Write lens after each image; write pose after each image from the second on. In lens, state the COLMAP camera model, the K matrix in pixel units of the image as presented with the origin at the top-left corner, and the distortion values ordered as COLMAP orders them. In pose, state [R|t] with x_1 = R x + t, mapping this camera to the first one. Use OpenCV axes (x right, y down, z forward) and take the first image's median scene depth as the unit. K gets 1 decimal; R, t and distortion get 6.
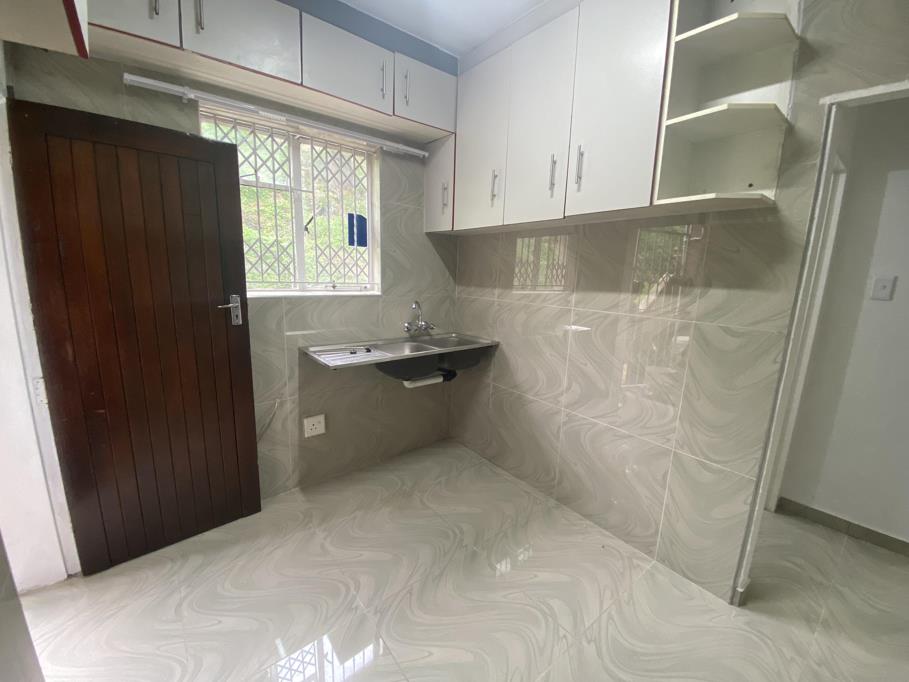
lens RADIAL K [[368.1, 0, 454.5], [0, 368.1, 341.0], [0, 0, 1]] dist [0.015553, -0.017699]
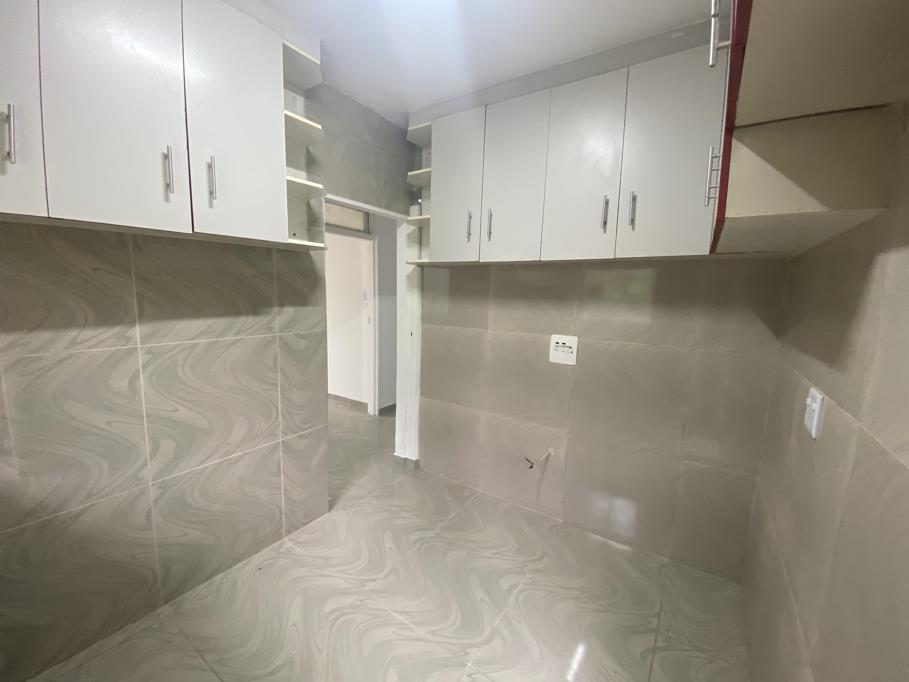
lens RADIAL K [[362.6, 0, 454.5], [0, 362.6, 341.0], [0, 0, 1]] dist [0.000770, 0.000020]
pose [[-0.288706, -0.165928, 0.942930, -0.629840], [0.148034, 0.965288, 0.215188, -0.188766], [-0.945904, 0.201711, -0.254122, 0.689741]]
